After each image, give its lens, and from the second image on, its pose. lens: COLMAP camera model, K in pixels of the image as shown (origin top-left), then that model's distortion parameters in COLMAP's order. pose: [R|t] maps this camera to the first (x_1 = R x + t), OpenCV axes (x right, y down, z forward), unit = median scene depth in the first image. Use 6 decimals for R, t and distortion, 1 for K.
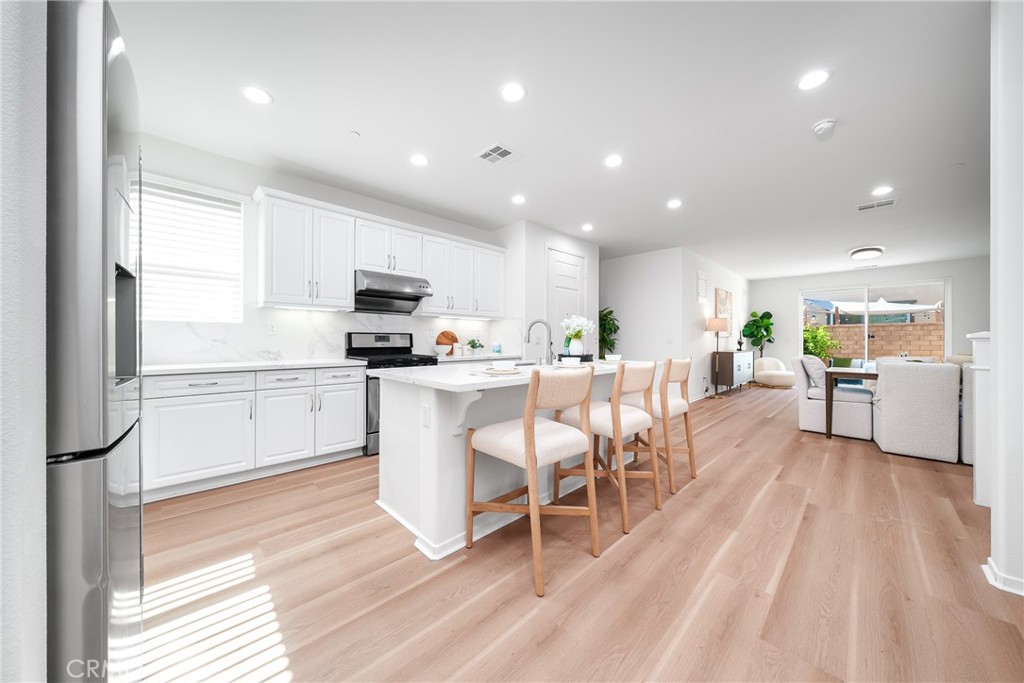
lens RADIAL K [[339.2, 0, 524.7], [0, 339.2, 342.9], [0, 0, 1]] dist [-0.000332, -0.000013]
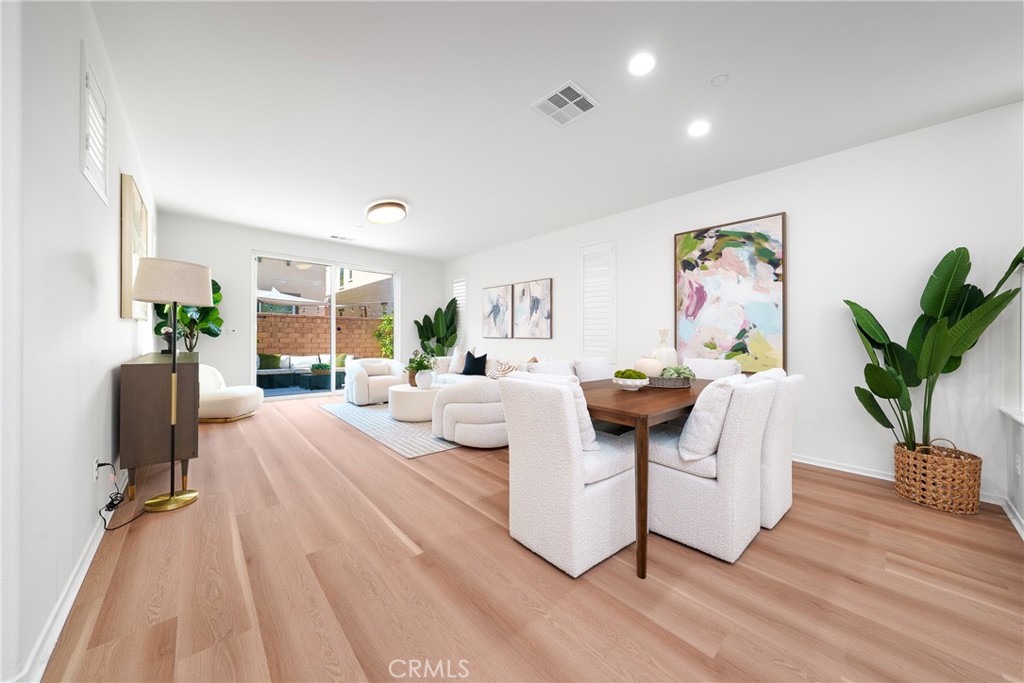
lens RADIAL K [[349.5, 0, 513.6], [0, 349.5, 337.3], [0, 0, 1]] dist [-0.000003, -0.000008]
pose [[0.046808, -0.002741, 0.998900, 0.160862], [-0.011117, 0.999933, 0.003265, -0.005130], [-0.998842, -0.011258, 0.046774, 0.406904]]
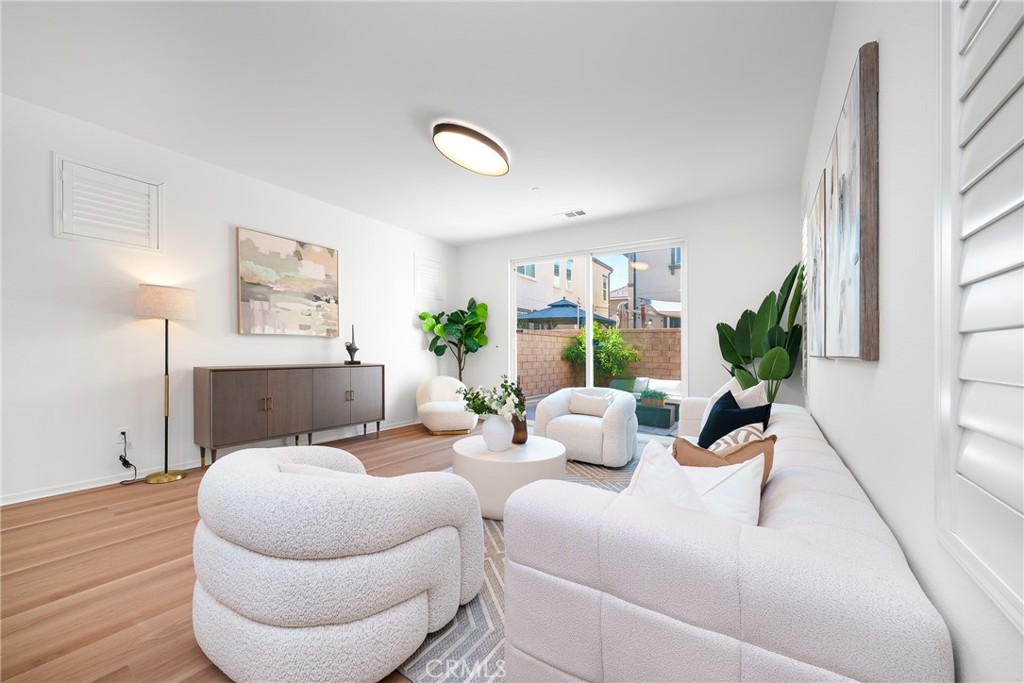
lens RADIAL K [[386.6, 0, 509.7], [0, 386.6, 352.0], [0, 0, 1]] dist [-0.000660, -0.000090]
pose [[0.982688, 0.014480, 0.184702, 0.573639], [-0.015551, 0.999870, 0.004351, -0.003244], [-0.184615, -0.007148, 0.982785, 0.283412]]
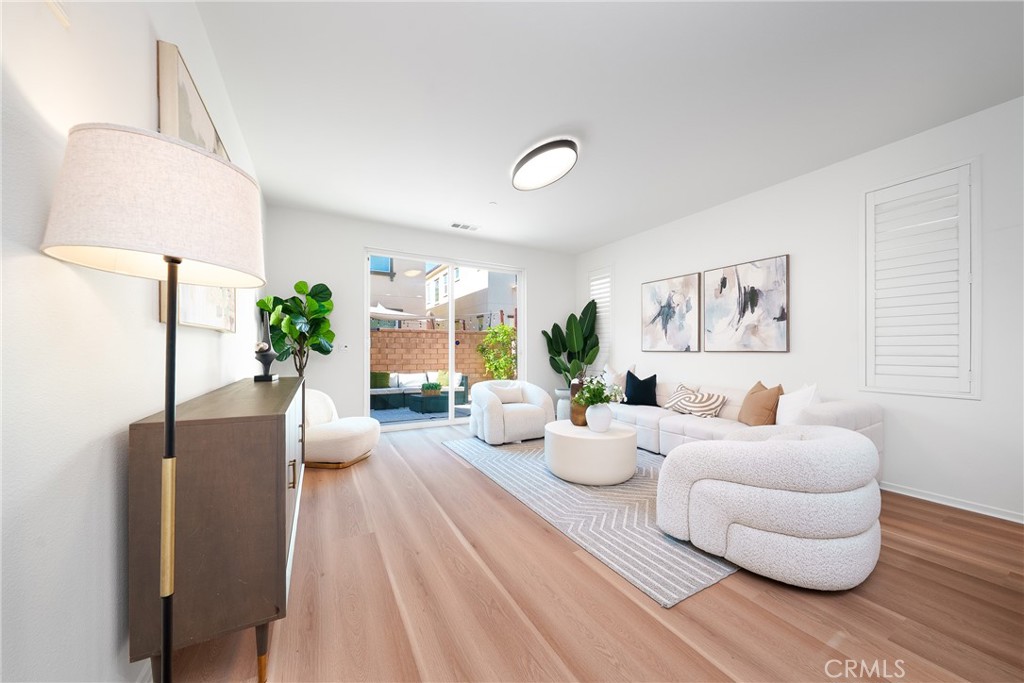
lens RADIAL K [[350.8, 0, 509.9], [0, 350.8, 348.2], [0, 0, 1]] dist [0.000278, 0.000000]
pose [[0.278227, 0.001968, 0.960513, 0.303969], [0.001380, 0.999996, -0.002449, -0.005120], [-0.960514, 0.002006, 0.278224, 0.534910]]
